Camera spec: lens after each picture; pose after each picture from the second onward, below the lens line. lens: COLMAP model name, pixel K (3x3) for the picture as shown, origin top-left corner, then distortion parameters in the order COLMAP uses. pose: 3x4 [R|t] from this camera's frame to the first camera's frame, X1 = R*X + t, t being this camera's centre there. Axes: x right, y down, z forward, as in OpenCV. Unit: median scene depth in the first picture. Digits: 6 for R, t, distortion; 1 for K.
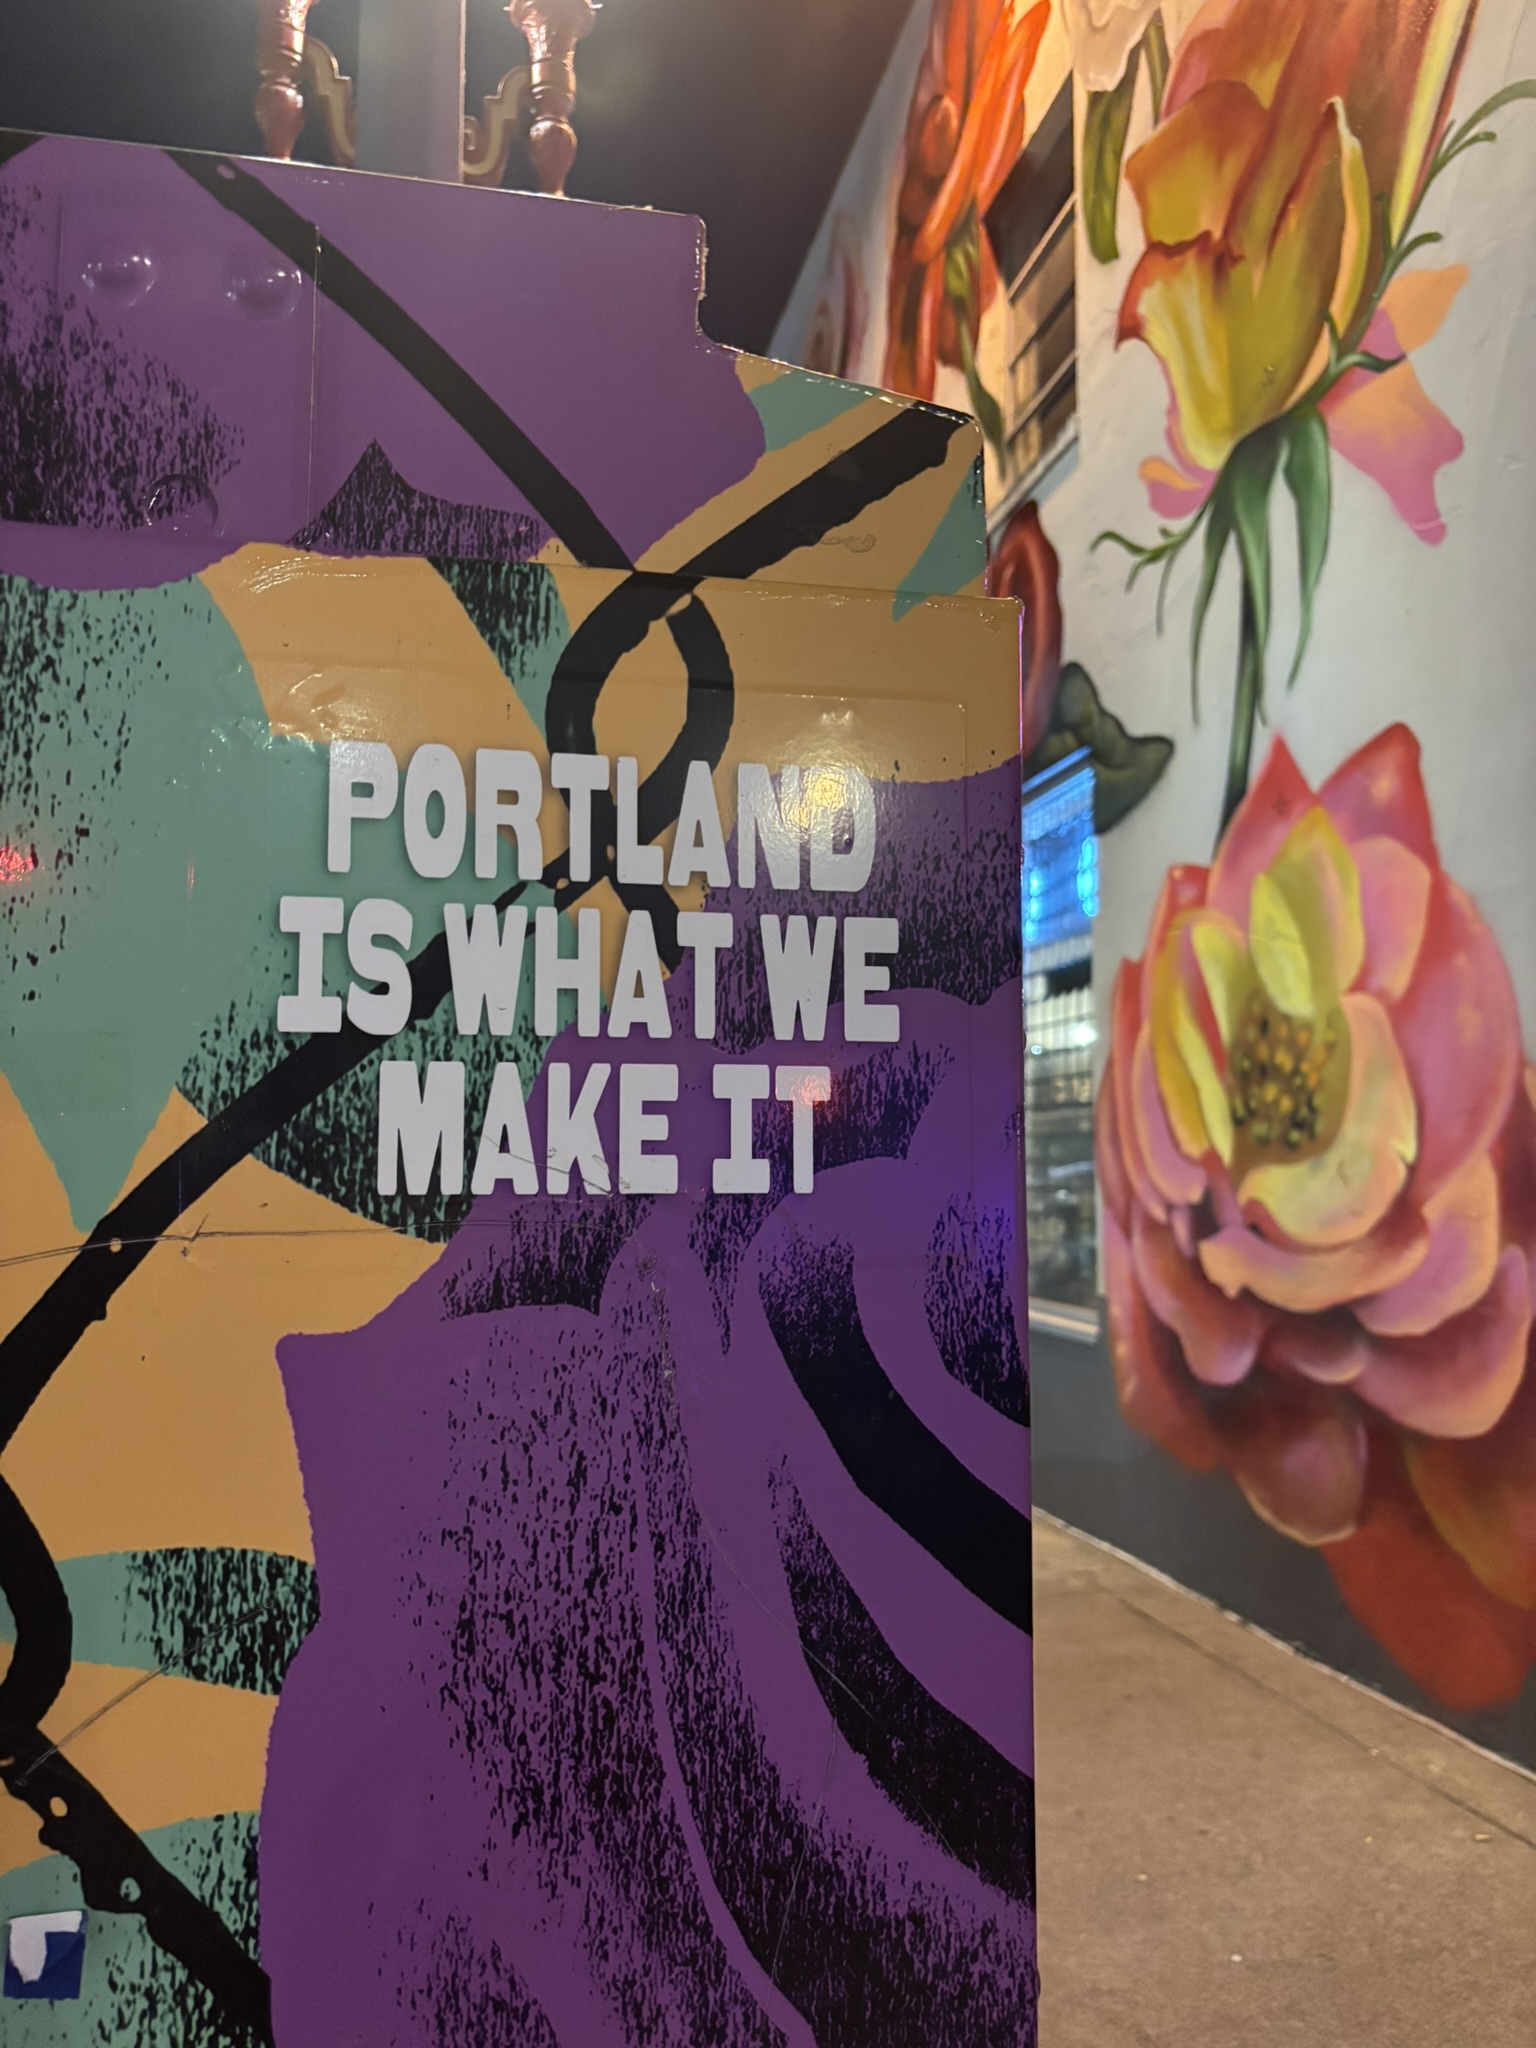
lens RADIAL K [[1540.9, 0, 768.0], [0, 1540.9, 1024.0], [0, 0, 1]] dist [0.009359, -0.000010]
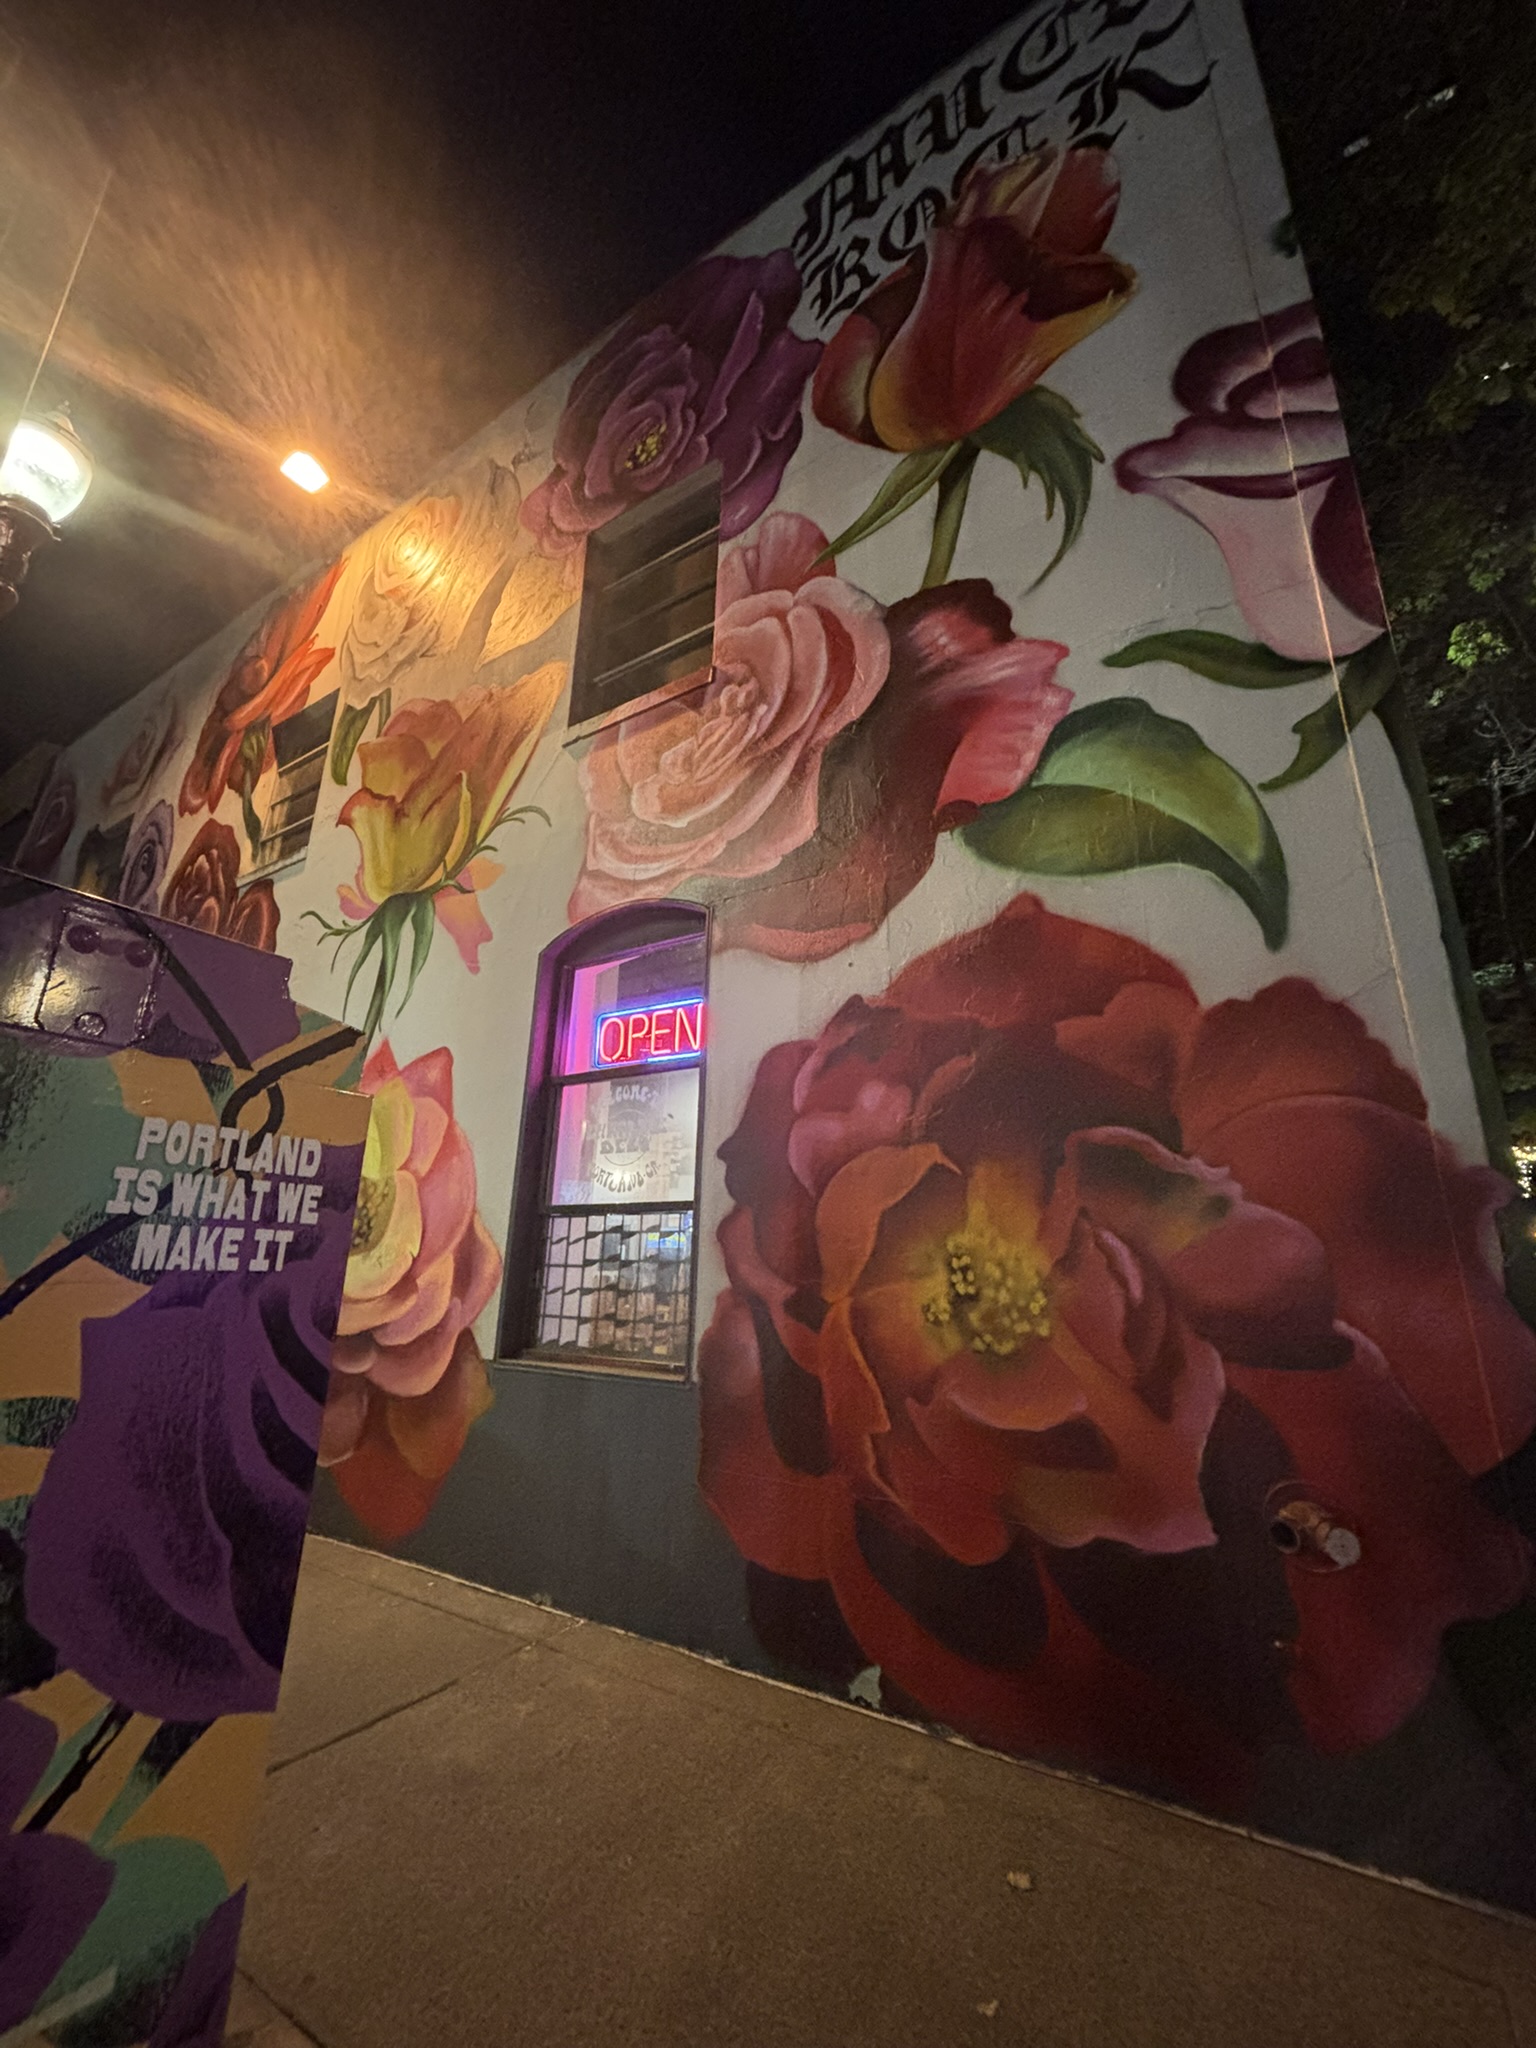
lens RADIAL K [[851.1, 0, 768.0], [0, 851.1, 1024.0], [0, 0, 1]] dist [-0.001530, 0.000207]
pose [[0.703697, 0.208086, 0.679346, -0.571517], [-0.087136, 0.974209, -0.208144, -0.112641], [-0.705137, 0.087274, 0.703680, -1.028692]]
